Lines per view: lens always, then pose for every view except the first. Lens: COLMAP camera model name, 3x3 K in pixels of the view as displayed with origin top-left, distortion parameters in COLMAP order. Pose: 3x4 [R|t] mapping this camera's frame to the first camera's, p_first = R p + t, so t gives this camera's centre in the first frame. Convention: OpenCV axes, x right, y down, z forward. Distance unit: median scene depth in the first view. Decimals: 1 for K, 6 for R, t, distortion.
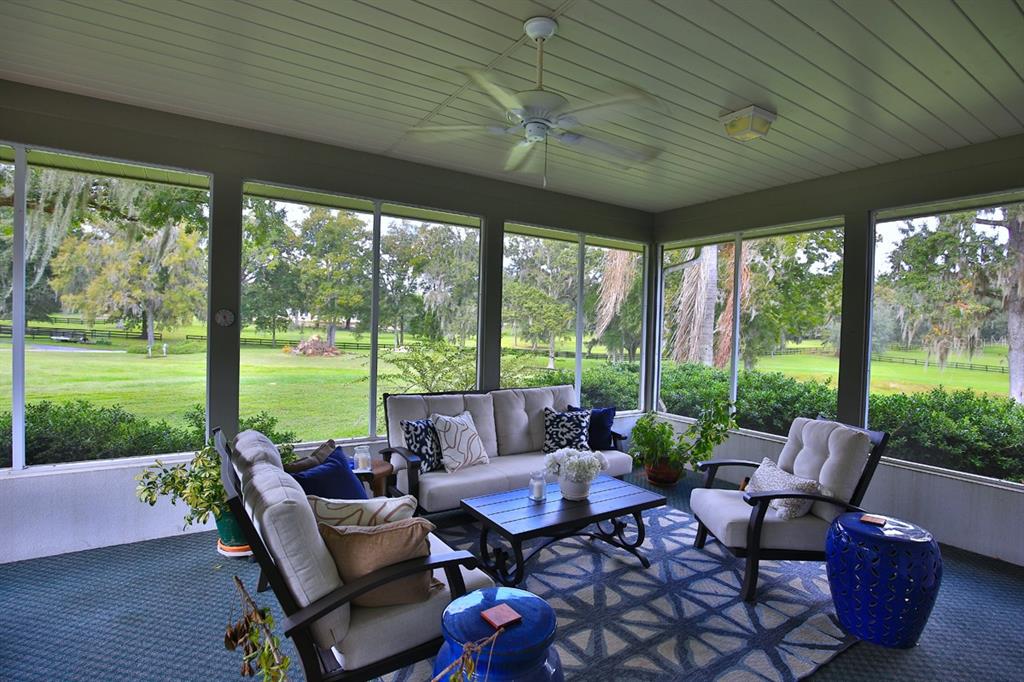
lens RADIAL K [[498.3, 0, 511.1], [0, 498.3, 337.4], [0, 0, 1]] dist [-0.033158, 0.005738]
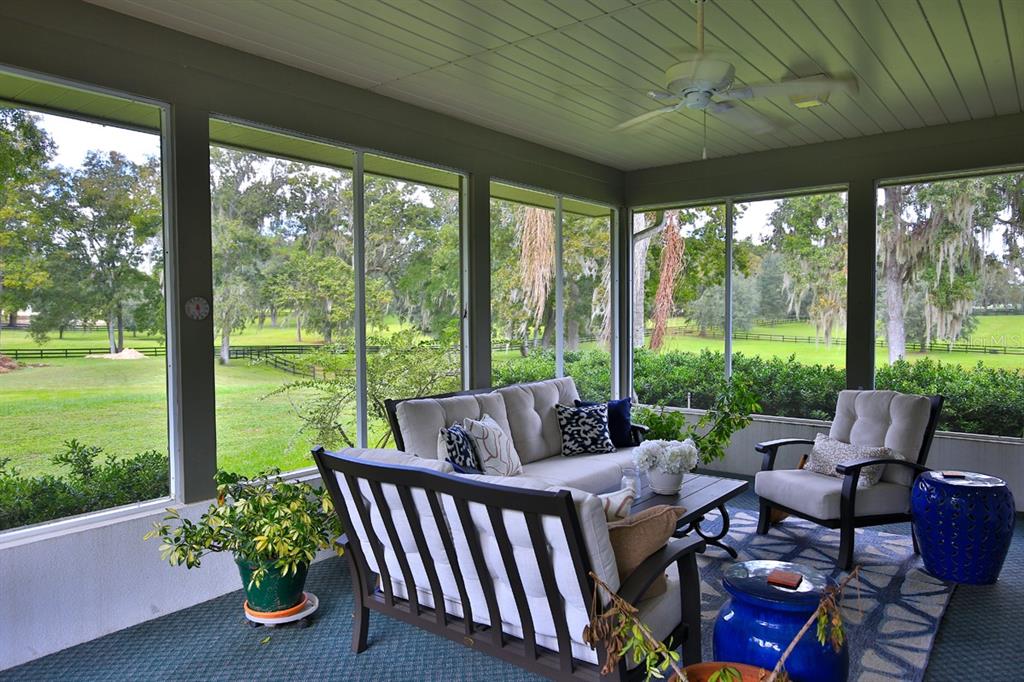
lens RADIAL K [[683.0, 0, 512.0], [0, 683.0, 338.8], [0, 0, 1]] dist [0.000659, -0.003077]
pose [[0.947196, -0.045766, 0.317372, -0.377789], [0.039535, 0.998879, 0.026049, -0.002700], [-0.318209, -0.012126, 0.947943, -0.071082]]
